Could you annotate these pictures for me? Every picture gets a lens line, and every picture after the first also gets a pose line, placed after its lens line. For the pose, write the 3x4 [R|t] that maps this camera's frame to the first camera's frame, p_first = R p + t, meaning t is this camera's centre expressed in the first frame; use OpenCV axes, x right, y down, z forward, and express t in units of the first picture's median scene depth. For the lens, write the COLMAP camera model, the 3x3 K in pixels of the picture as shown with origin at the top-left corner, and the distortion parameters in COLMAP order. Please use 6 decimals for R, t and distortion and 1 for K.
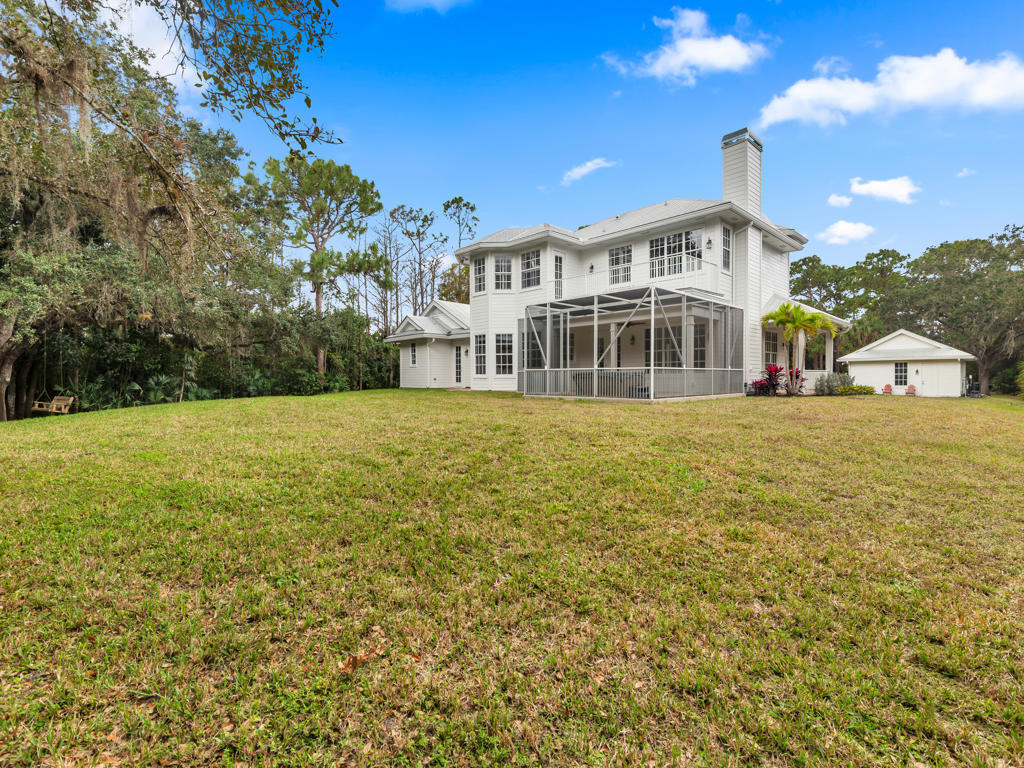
lens RADIAL K [[474.1, 0, 524.1], [0, 474.1, 386.3], [0, 0, 1]] dist [0.001810, 0.000068]
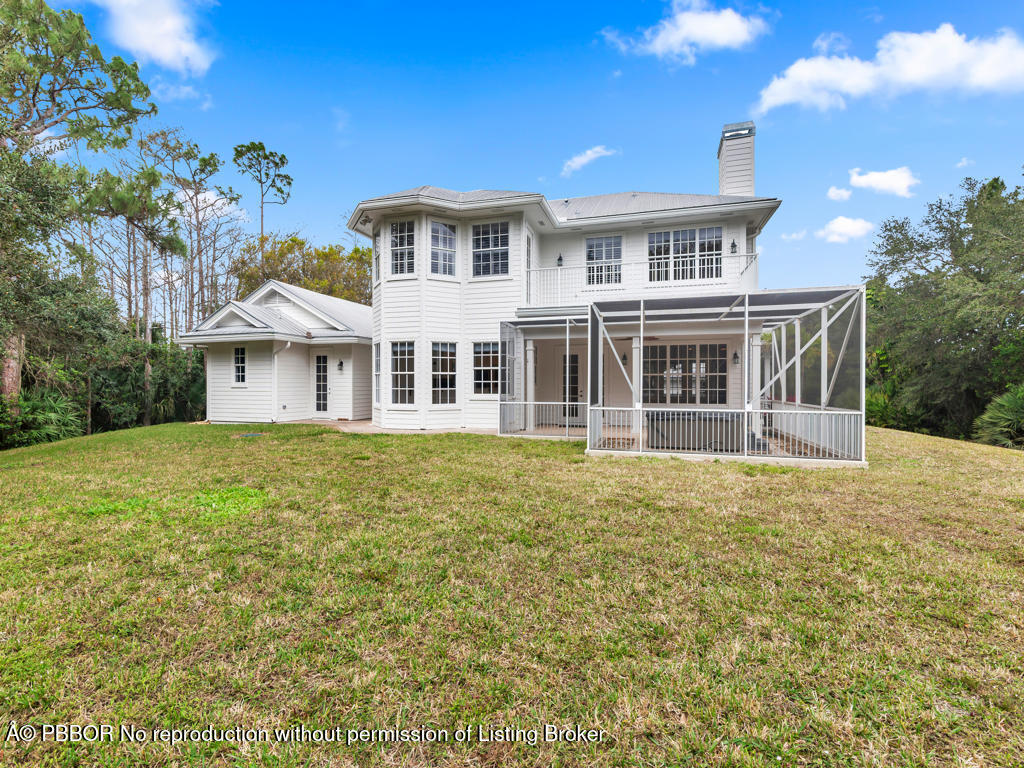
lens RADIAL K [[474.1, 0, 524.1], [0, 474.1, 386.3], [0, 0, 1]] dist [0.001810, 0.000068]
pose [[0.874662, 0.006604, 0.484689, -0.258088], [0.002700, 0.999825, -0.018495, -0.036410], [-0.484727, 0.017485, 0.874491, 0.367397]]
